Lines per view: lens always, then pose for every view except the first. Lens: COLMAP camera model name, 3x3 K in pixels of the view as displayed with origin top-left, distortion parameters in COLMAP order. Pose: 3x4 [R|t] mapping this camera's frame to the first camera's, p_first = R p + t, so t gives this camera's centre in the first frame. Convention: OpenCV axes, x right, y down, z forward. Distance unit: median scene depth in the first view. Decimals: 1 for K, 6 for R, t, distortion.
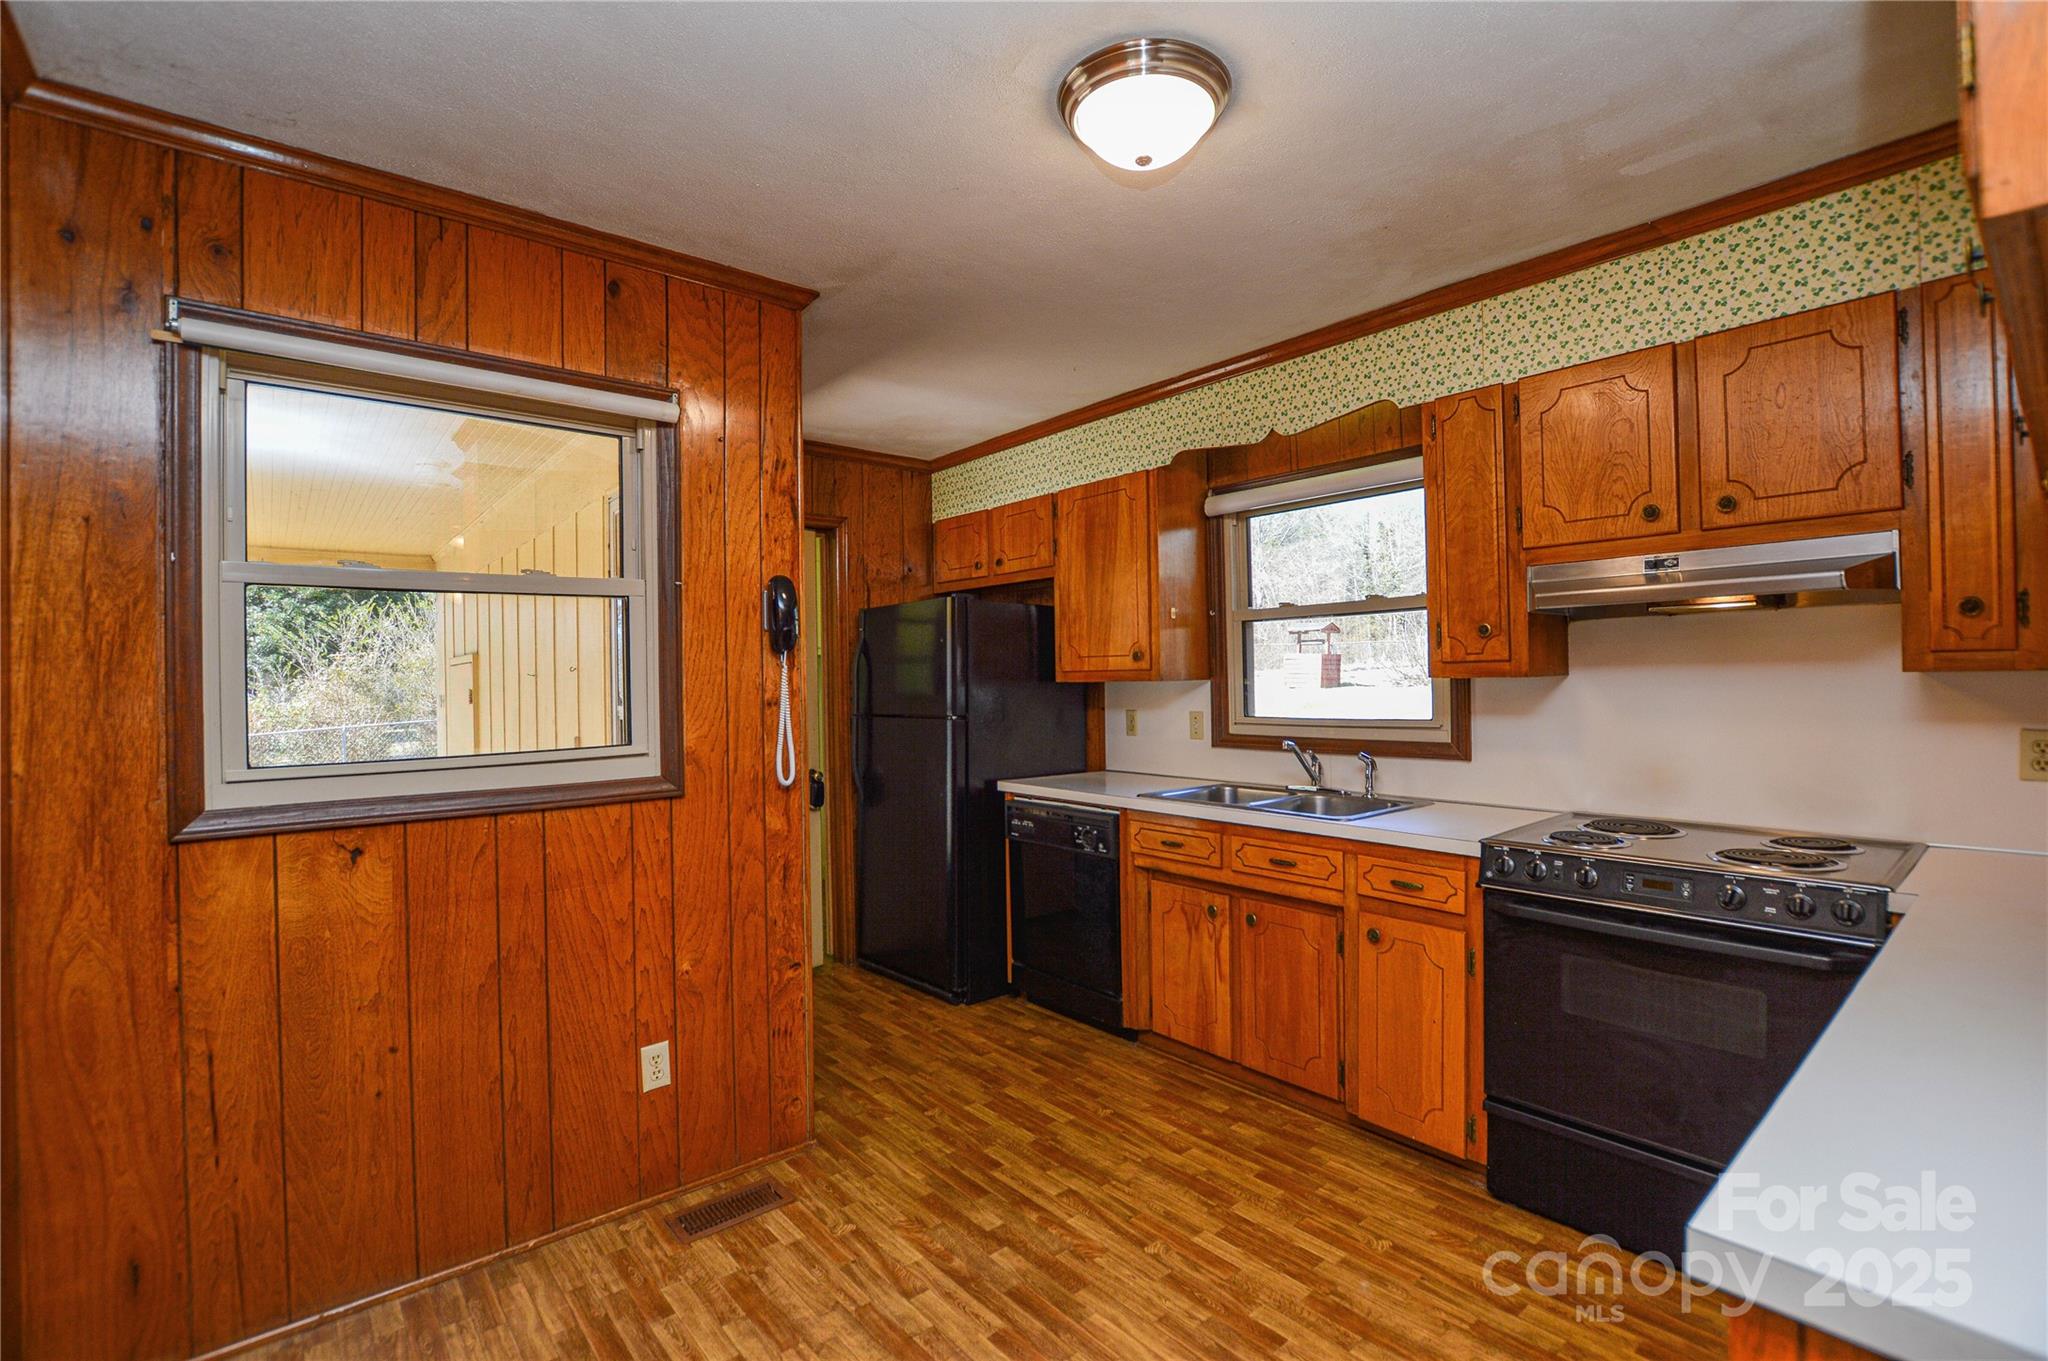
lens RADIAL K [[919.2, 0, 1028.5], [0, 919.2, 678.5], [0, 0, 1]] dist [-0.028490, 0.001843]
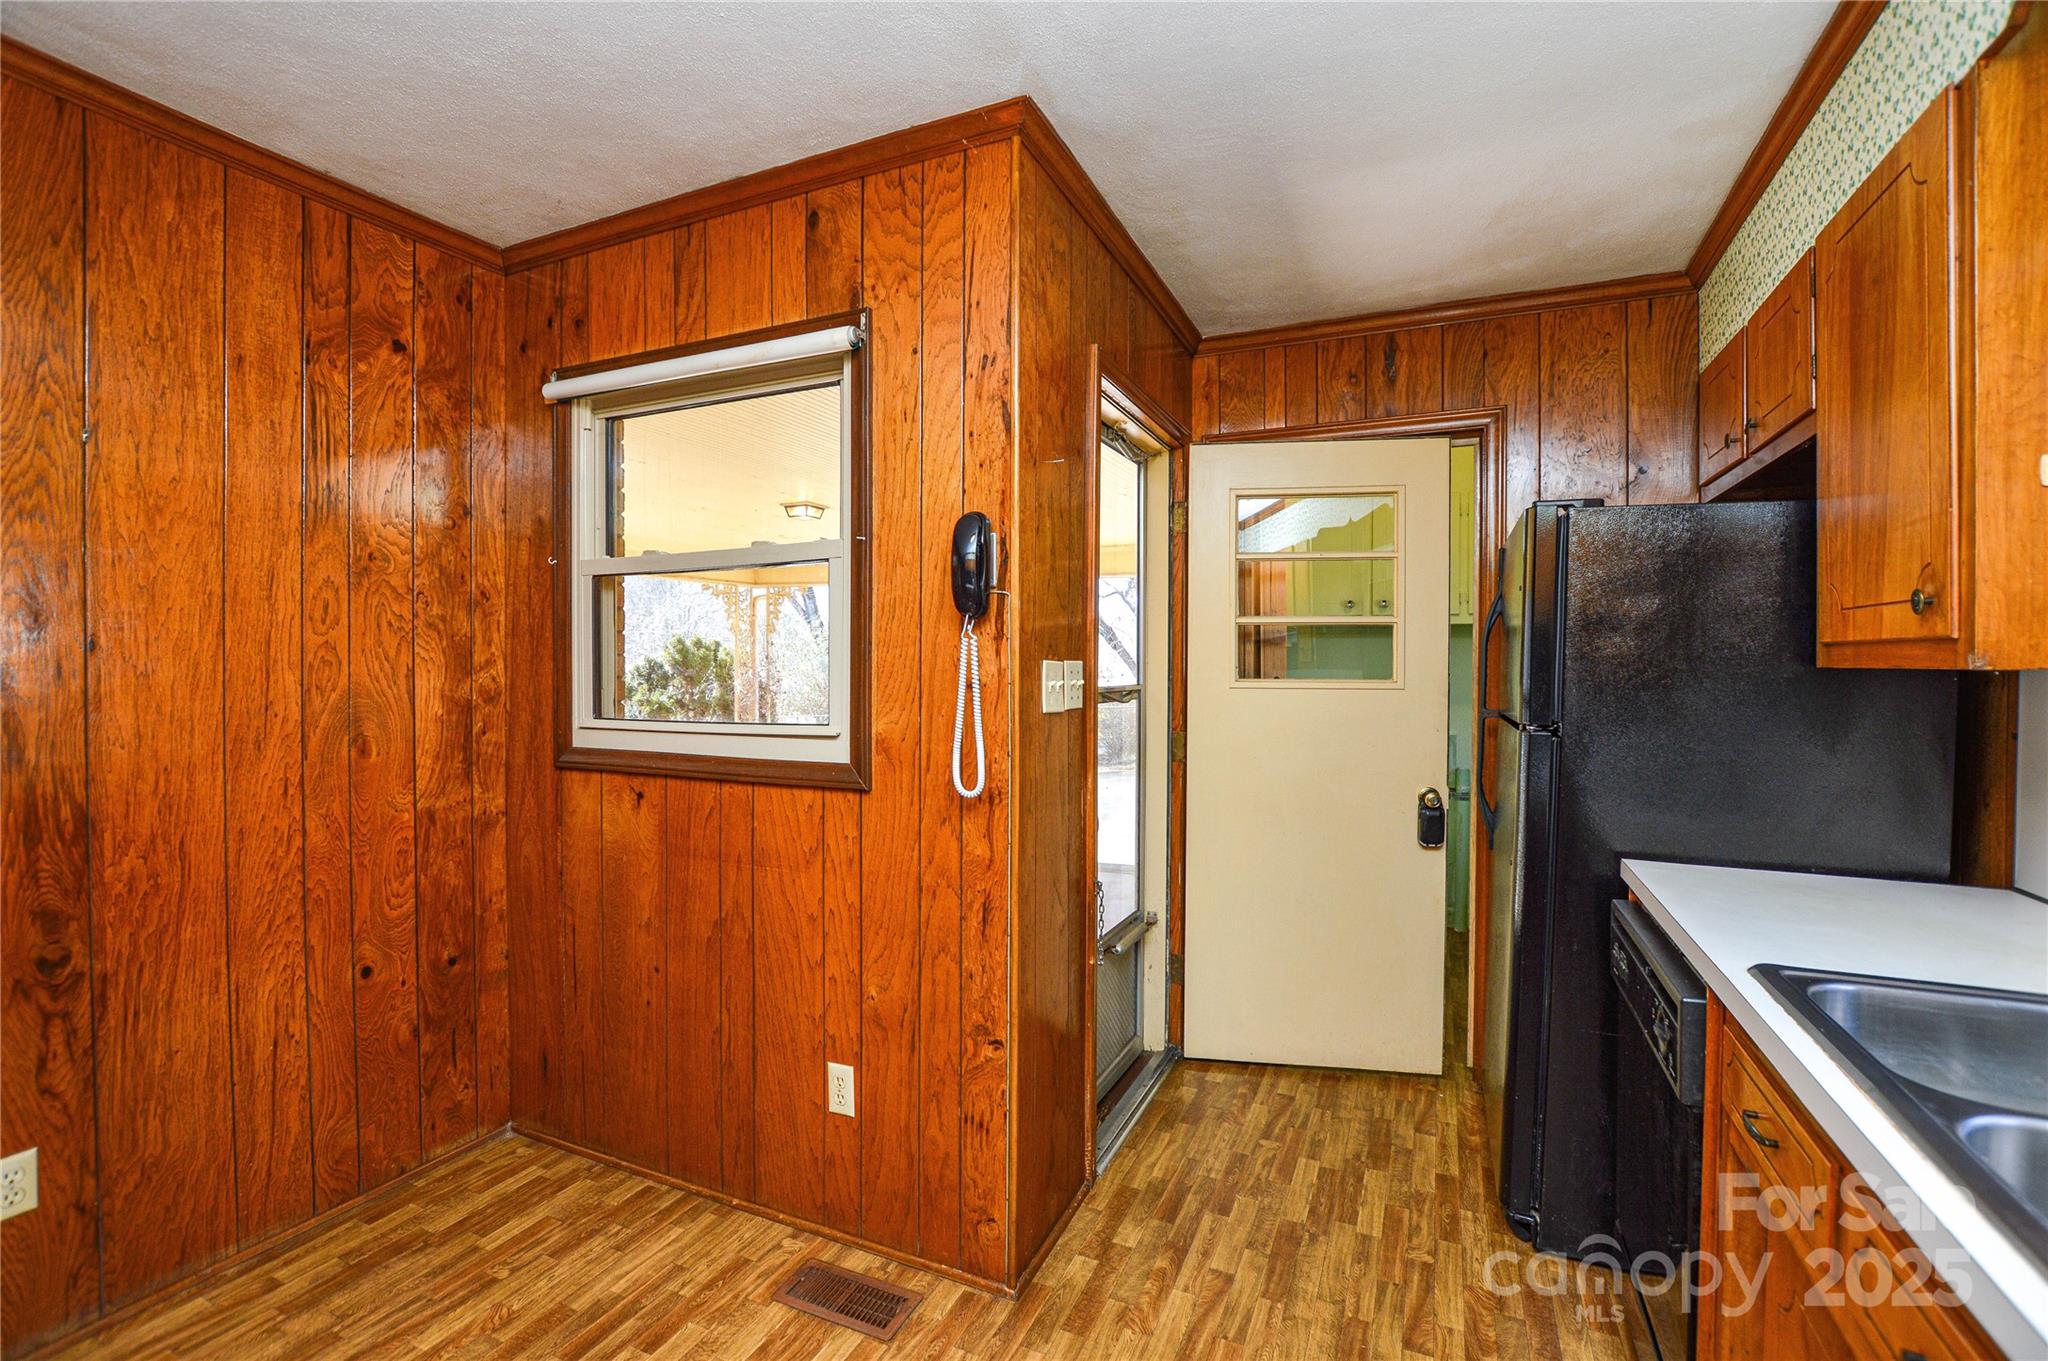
lens RADIAL K [[919.2, 0, 1028.5], [0, 919.2, 678.5], [0, 0, 1]] dist [-0.028490, 0.001843]
pose [[0.412596, 0.031360, -0.910374, 0.459350], [-0.007331, 0.999489, 0.031108, -0.002609], [0.910884, -0.006161, 0.412615, 0.796952]]
